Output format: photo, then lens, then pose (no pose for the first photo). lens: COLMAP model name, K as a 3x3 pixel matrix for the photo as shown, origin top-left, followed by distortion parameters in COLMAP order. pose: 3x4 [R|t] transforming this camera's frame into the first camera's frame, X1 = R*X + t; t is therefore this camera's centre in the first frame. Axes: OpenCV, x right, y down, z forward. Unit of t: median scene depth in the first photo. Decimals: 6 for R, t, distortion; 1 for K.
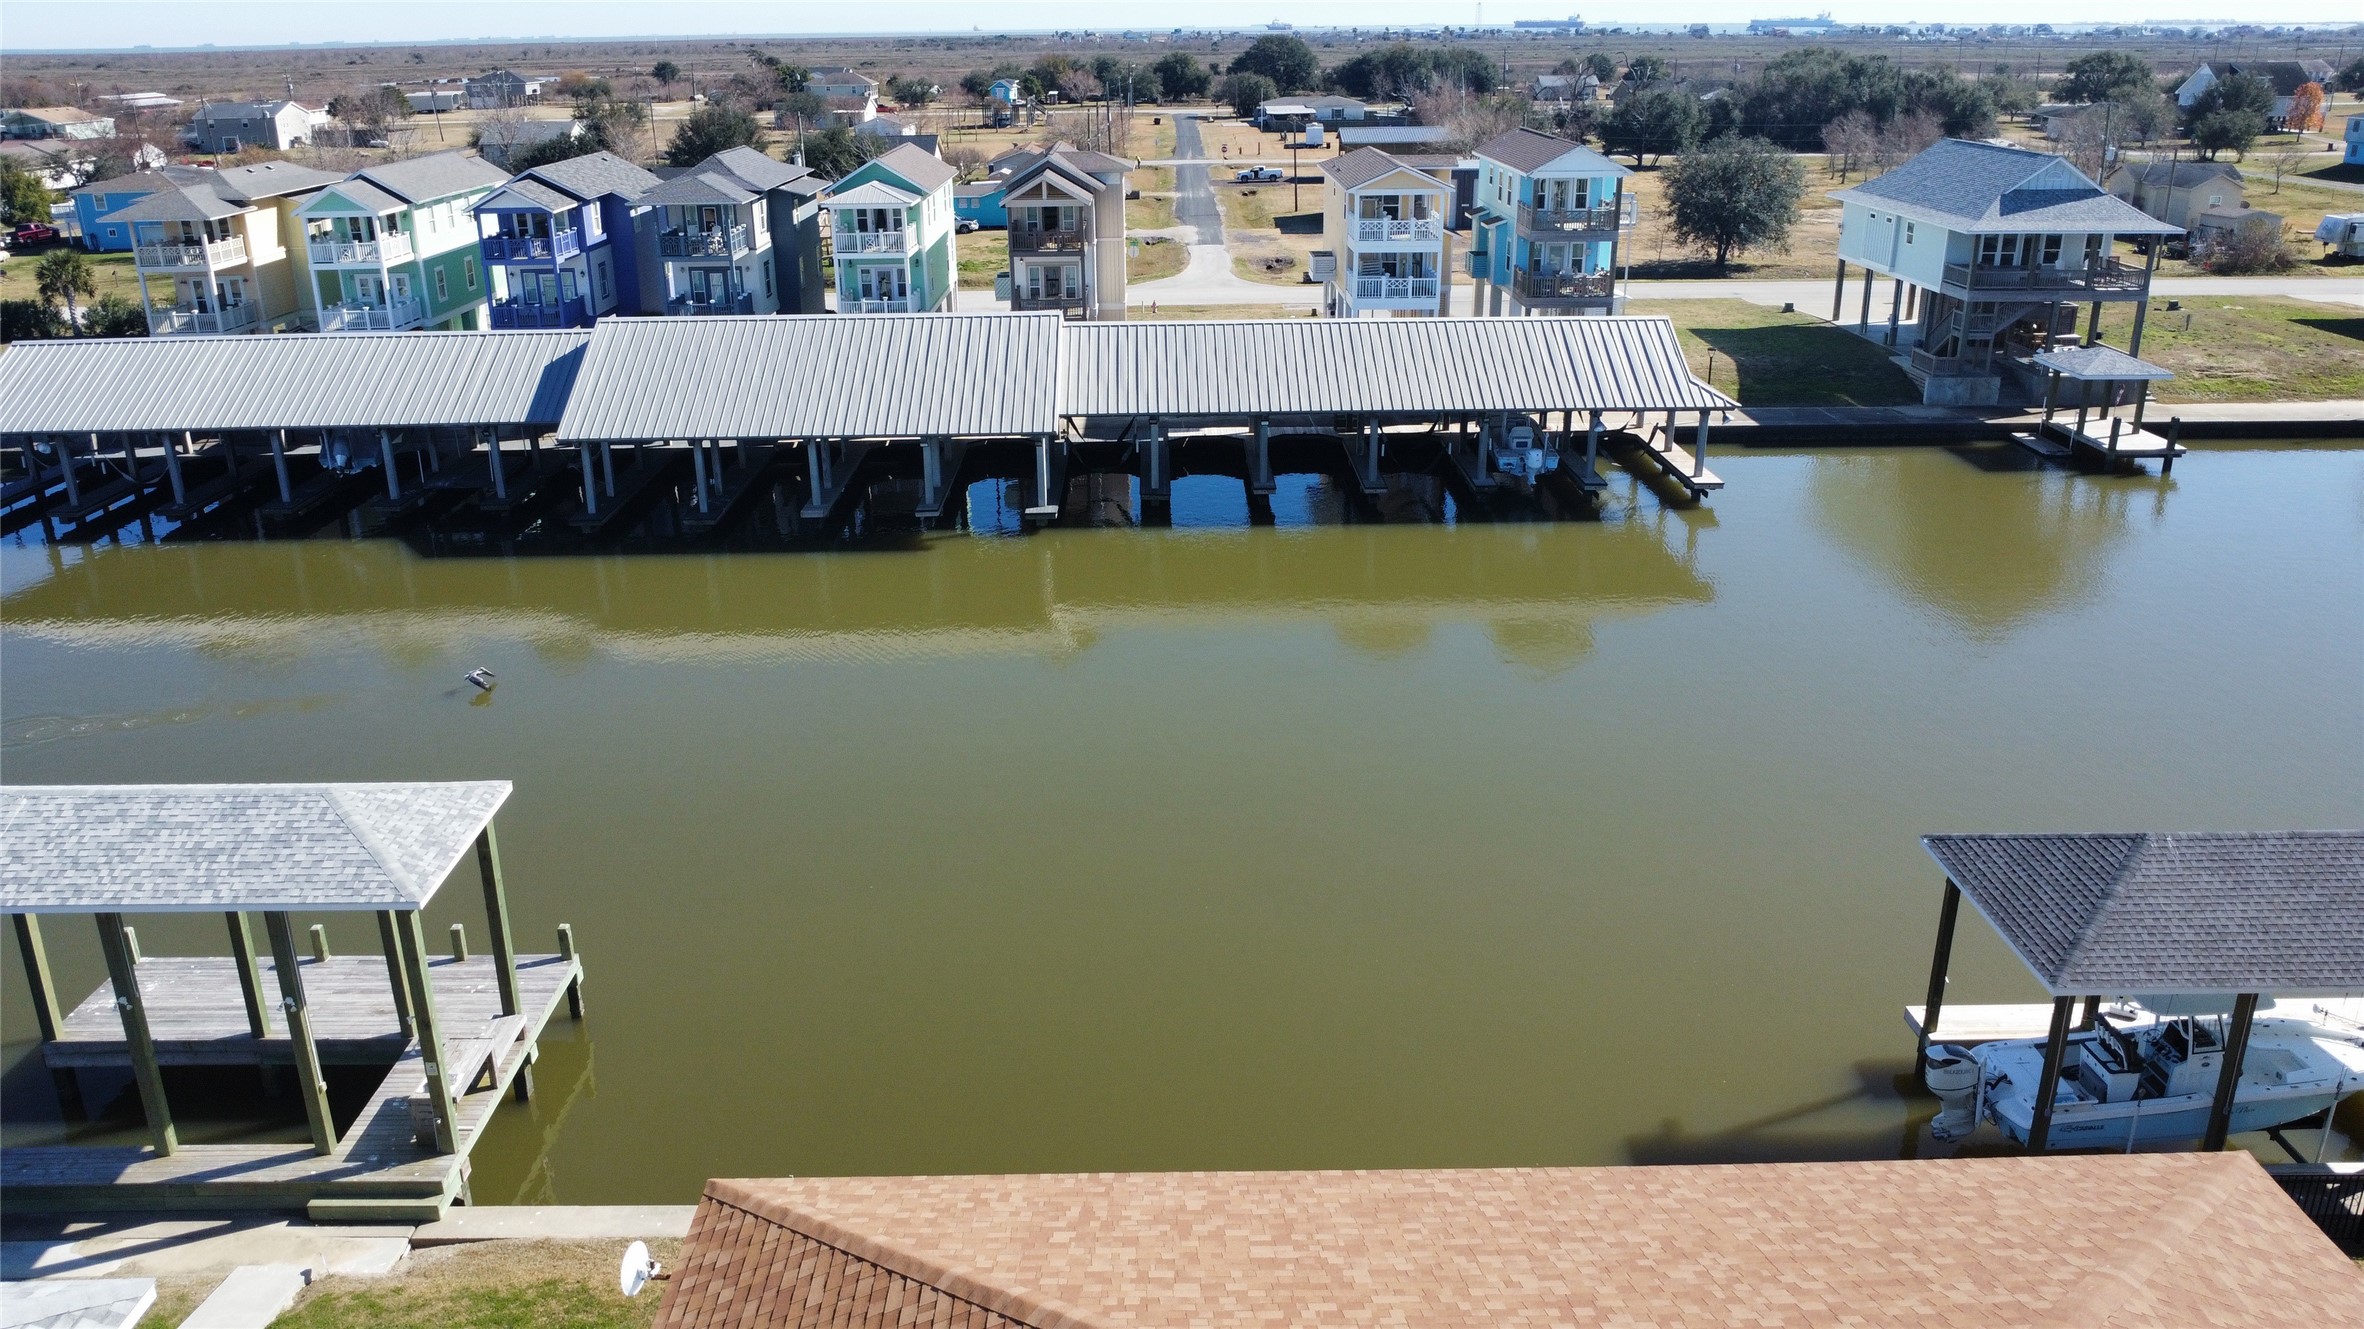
lens RADIAL K [[1698.2, 0, 1178.4], [0, 1698.2, 645.4], [0, 0, 1]] dist [-0.024463, -0.010339]
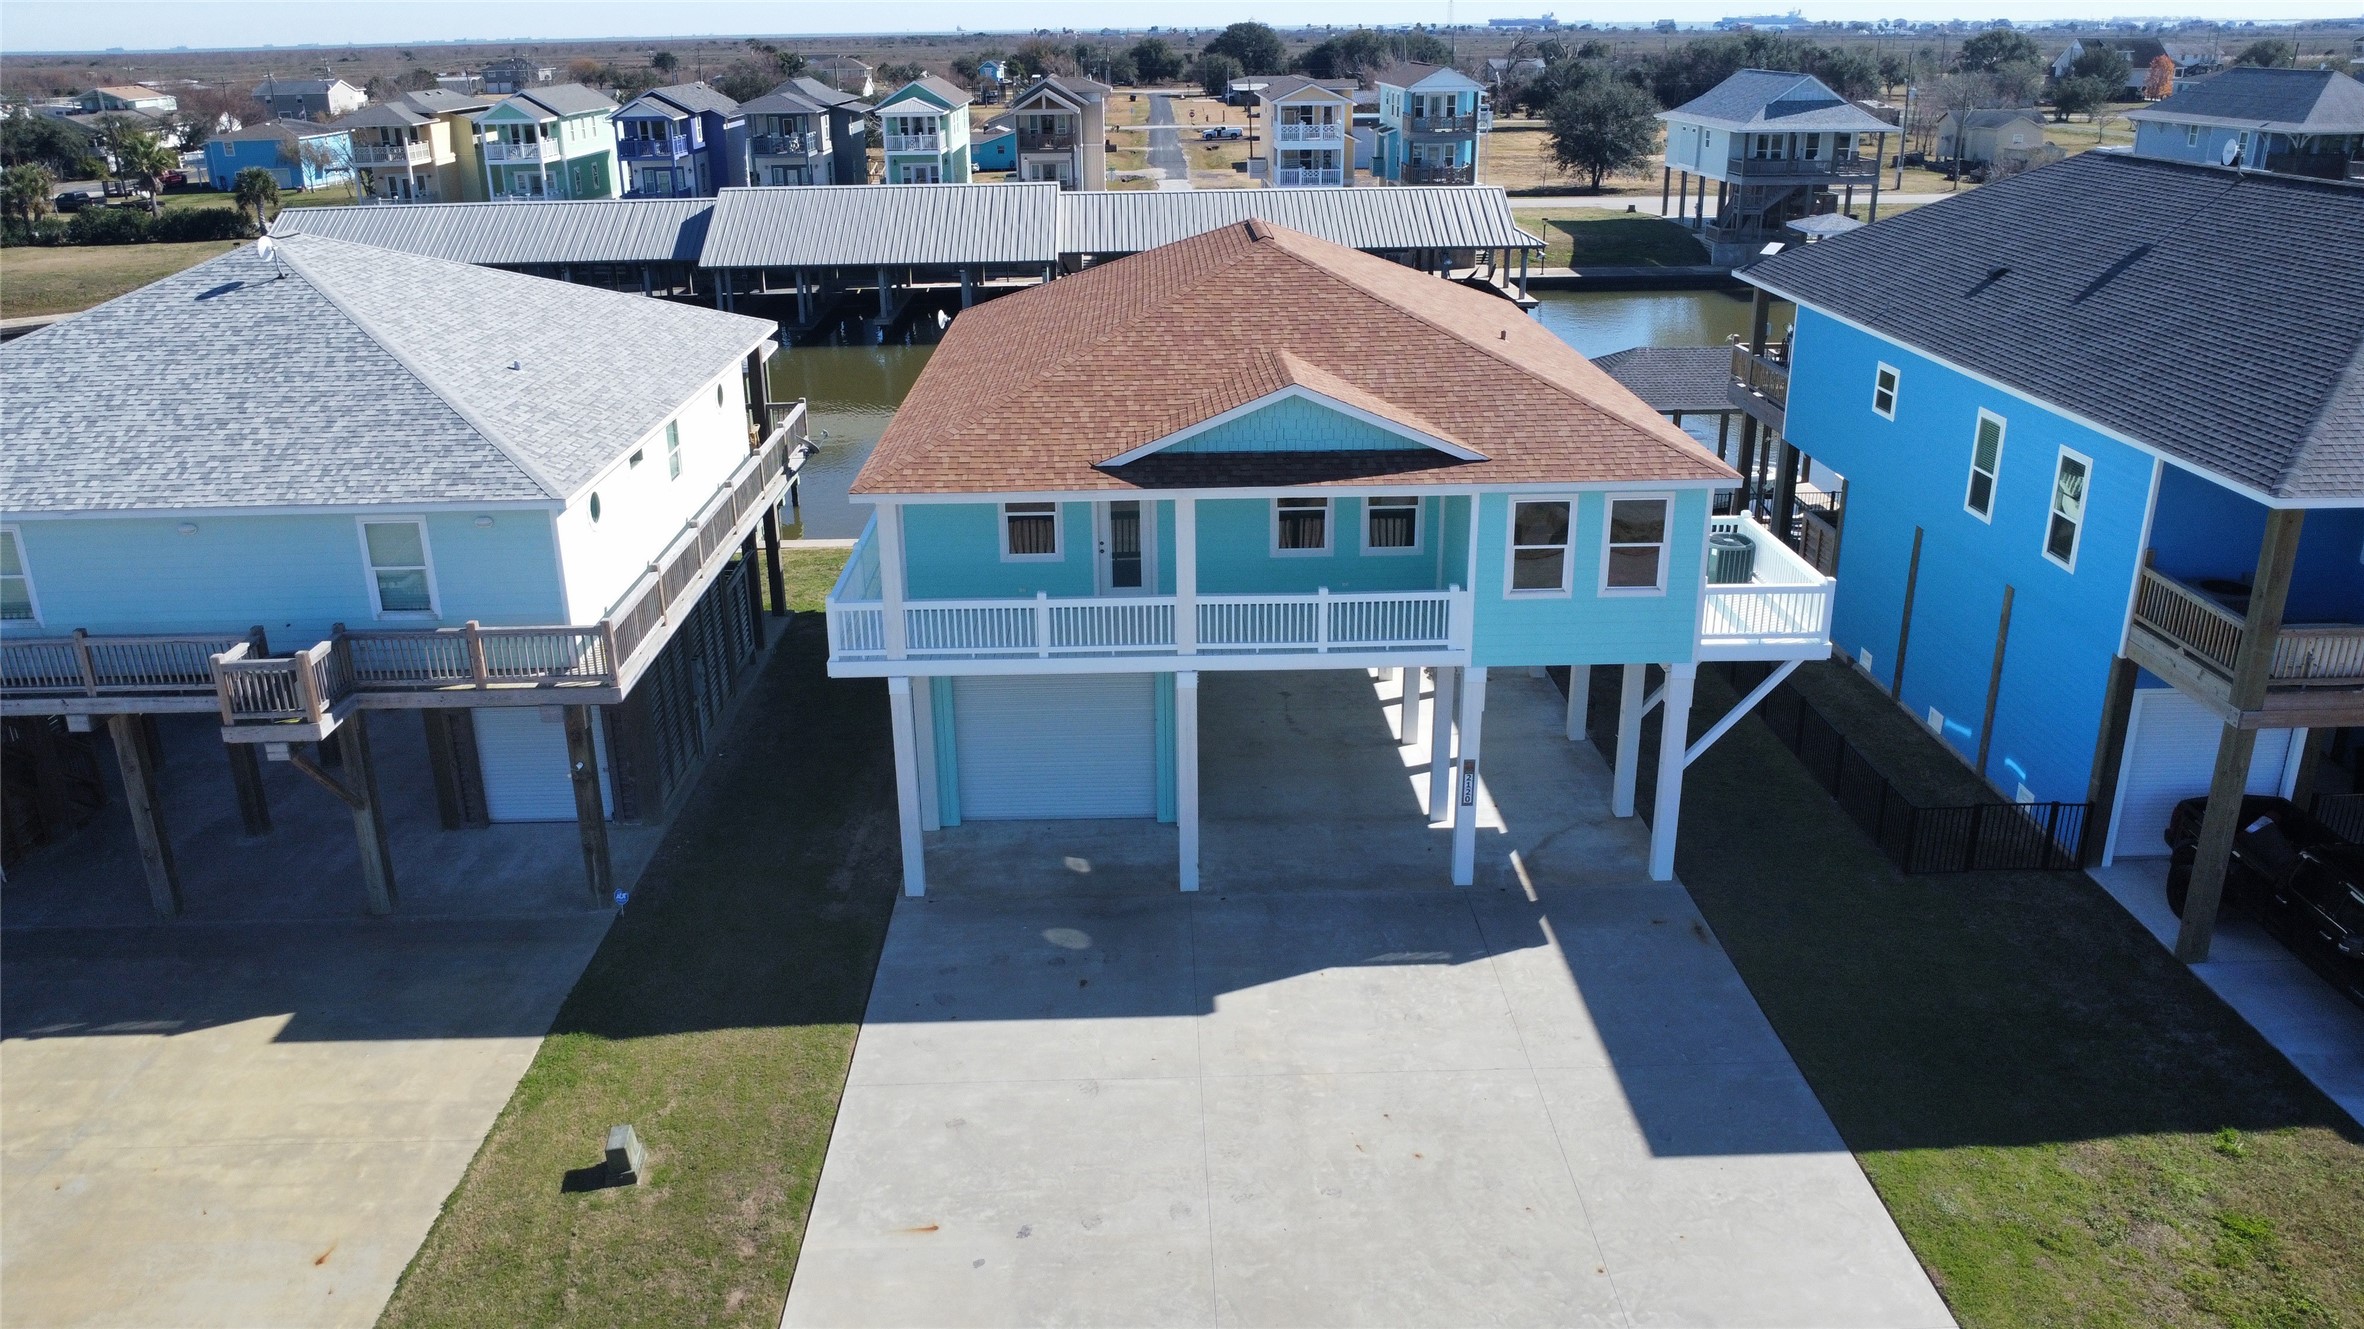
lens RADIAL K [[1698.2, 0, 1185.3], [0, 1698.2, 682.6], [0, 0, 1]] dist [-0.024463, -0.010339]
pose [[0.999868, -0.008032, 0.014155, 0.008732], [0.007770, 0.999800, 0.018443, 0.149827], [-0.014300, -0.018331, 0.999730, -0.309251]]
